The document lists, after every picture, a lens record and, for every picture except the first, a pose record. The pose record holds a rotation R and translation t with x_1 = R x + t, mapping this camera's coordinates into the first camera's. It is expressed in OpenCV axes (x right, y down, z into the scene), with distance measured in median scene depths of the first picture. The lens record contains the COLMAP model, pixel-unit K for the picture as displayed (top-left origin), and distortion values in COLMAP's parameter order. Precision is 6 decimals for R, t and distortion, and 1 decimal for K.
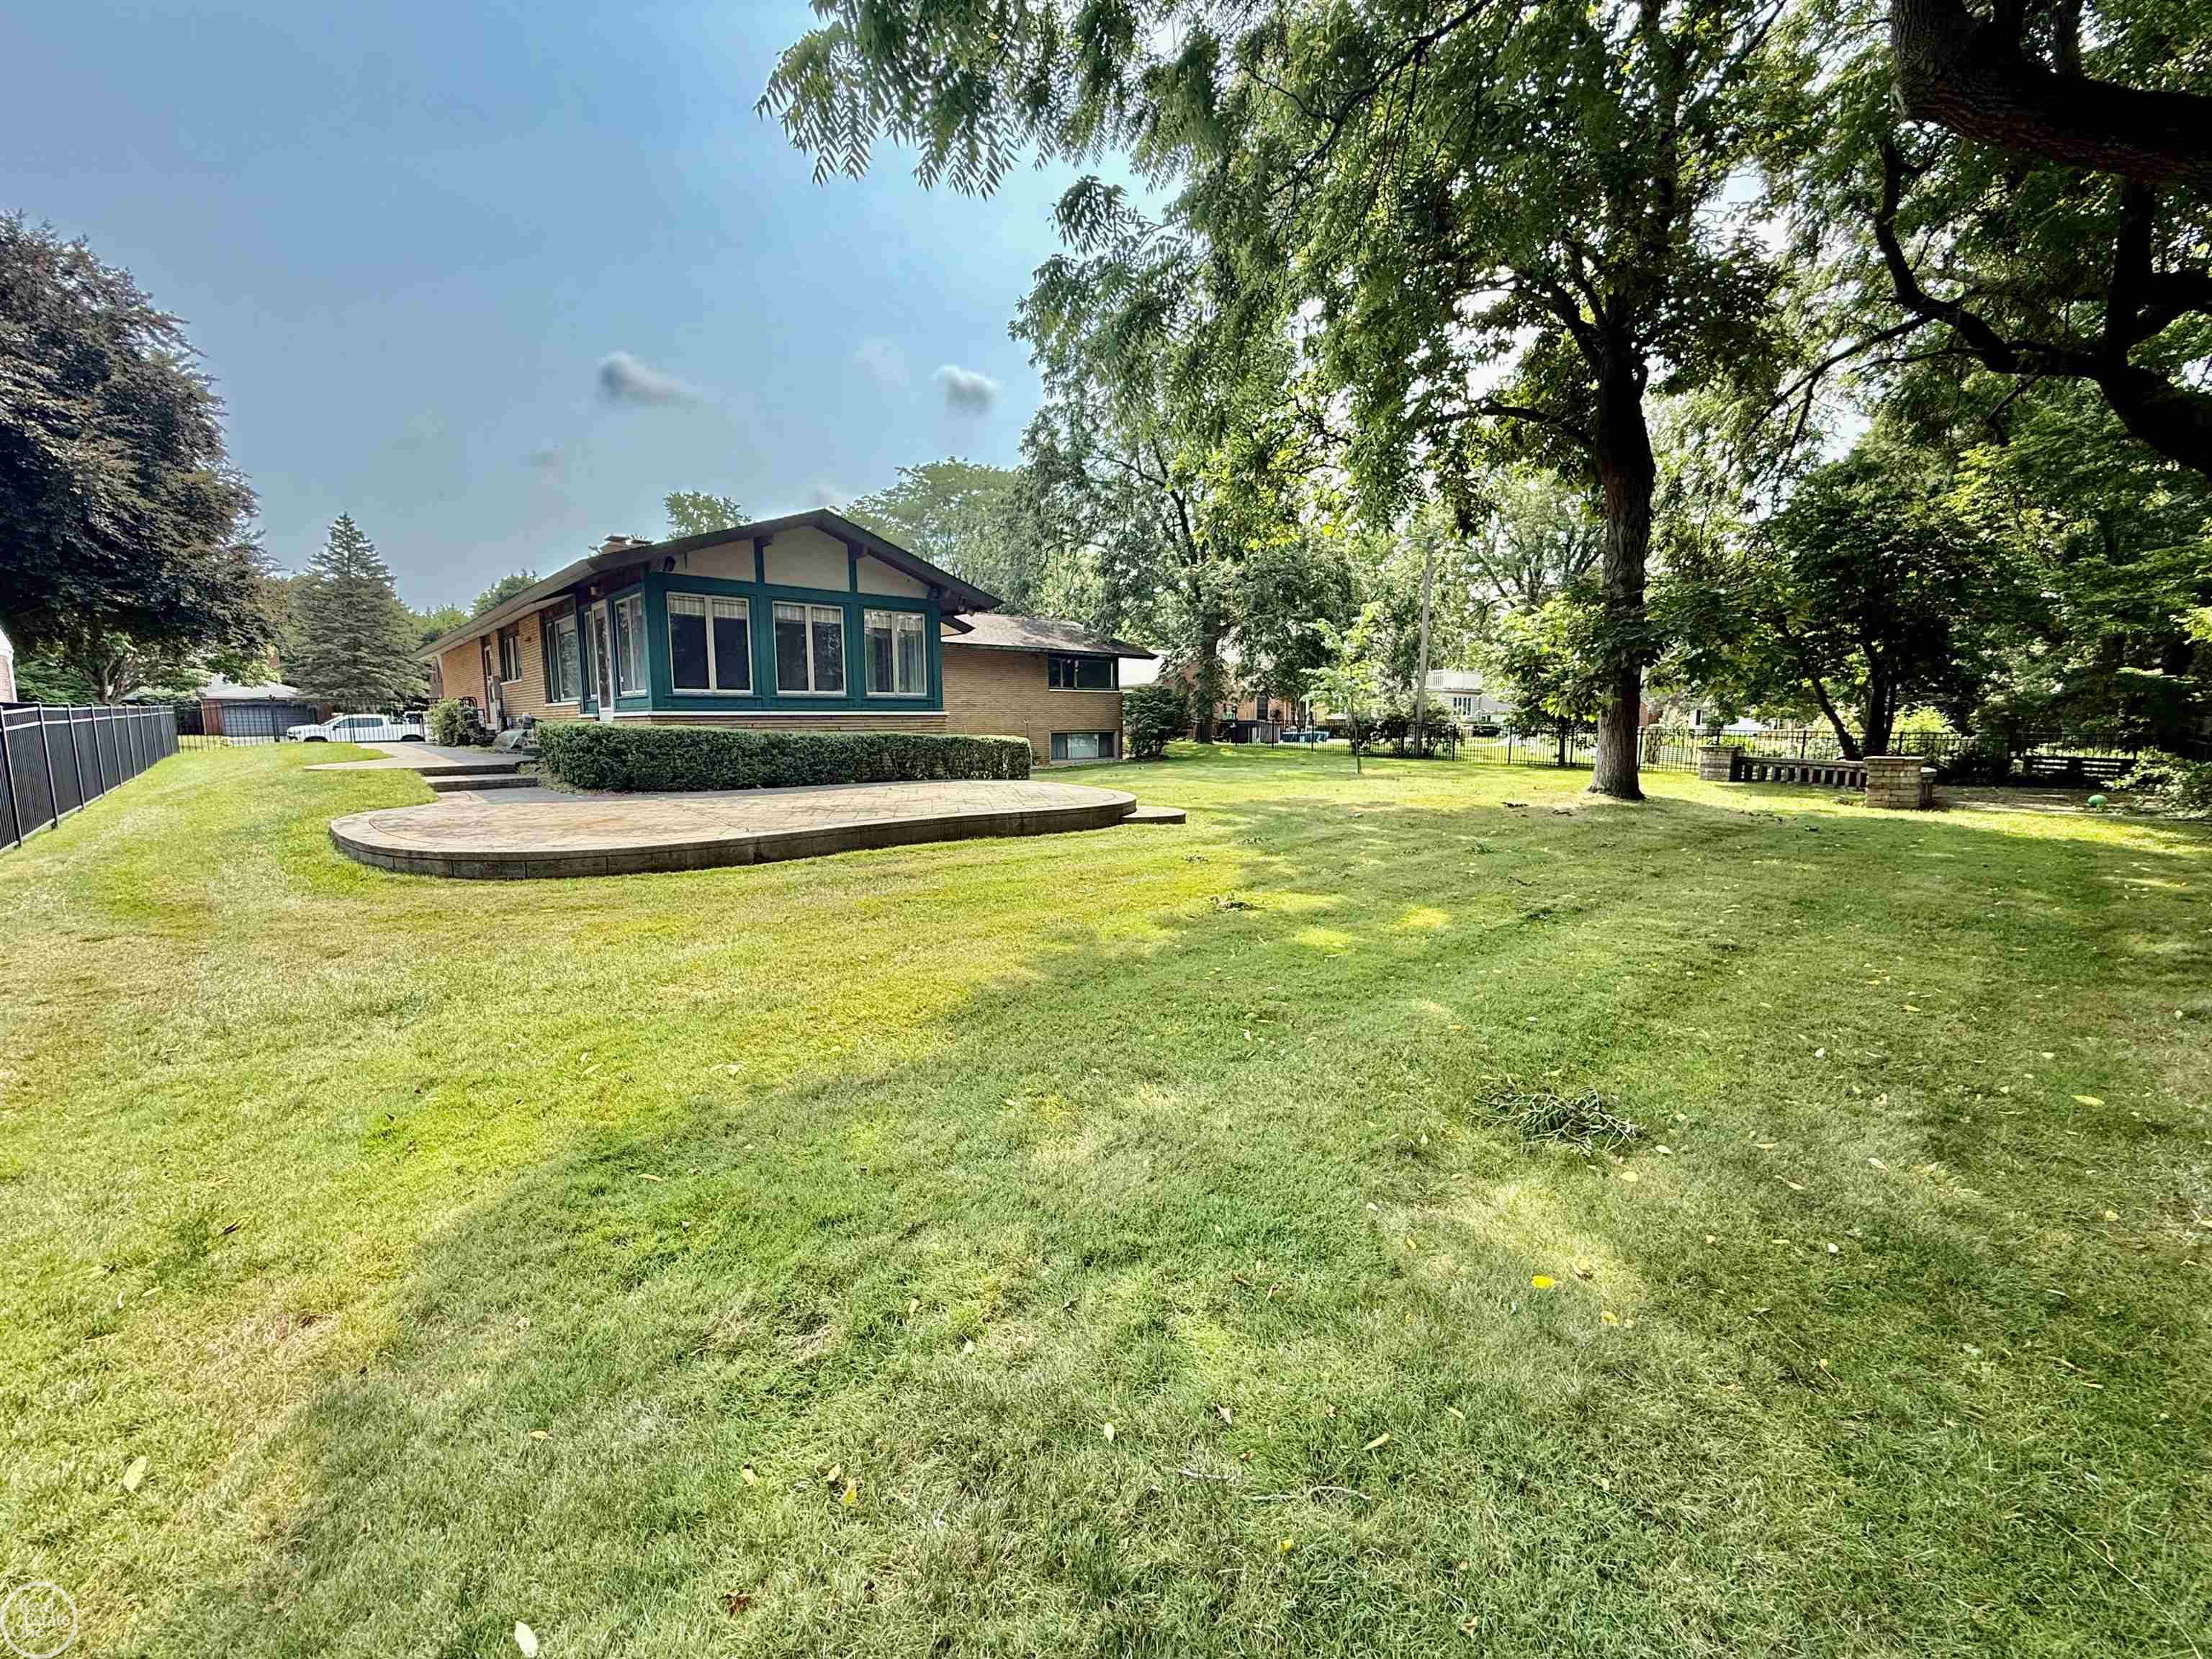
lens RADIAL K [[883.1, 0, 1101.4], [0, 883.1, 833.6], [0, 0, 1]] dist [-0.001561, -0.000016]
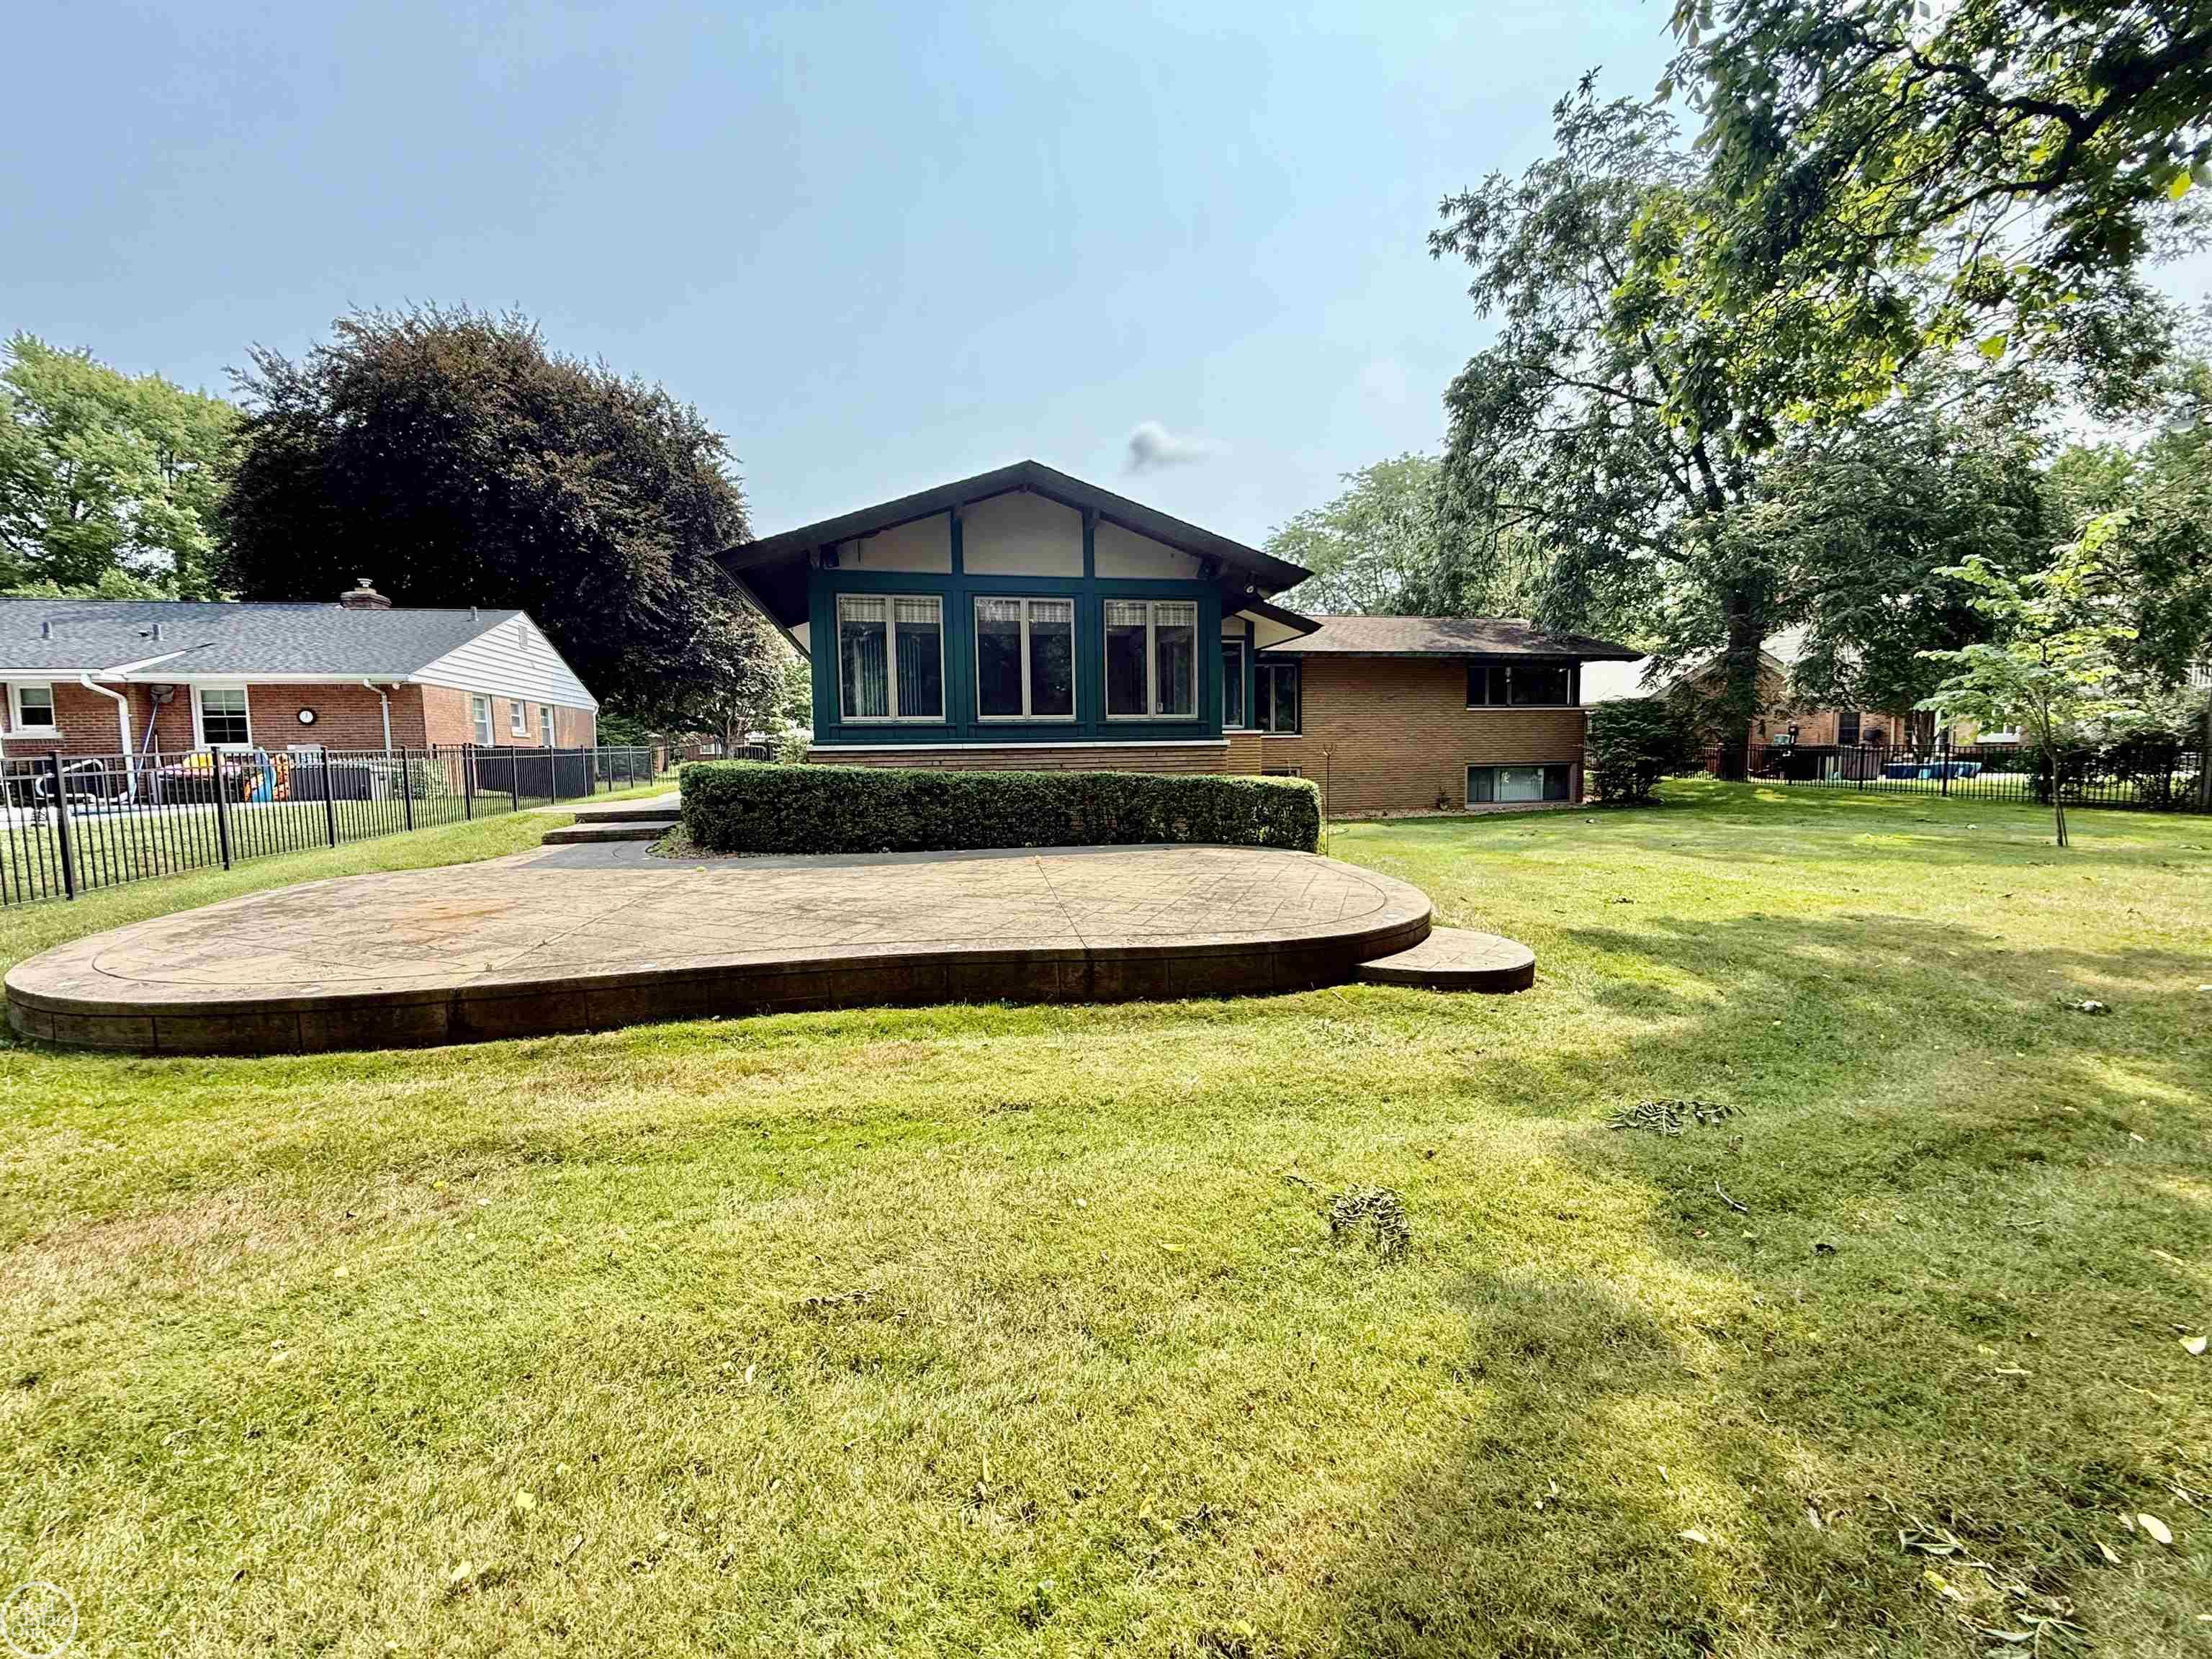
lens RADIAL K [[883.1, 0, 1103.6], [0, 883.1, 826.7], [0, 0, 1]] dist [-0.001561, -0.000016]
pose [[0.862551, 0.031782, -0.504972, 0.054521], [-0.052882, 0.998222, -0.027502, -0.028030], [0.503200, 0.050425, 0.862698, 0.216284]]
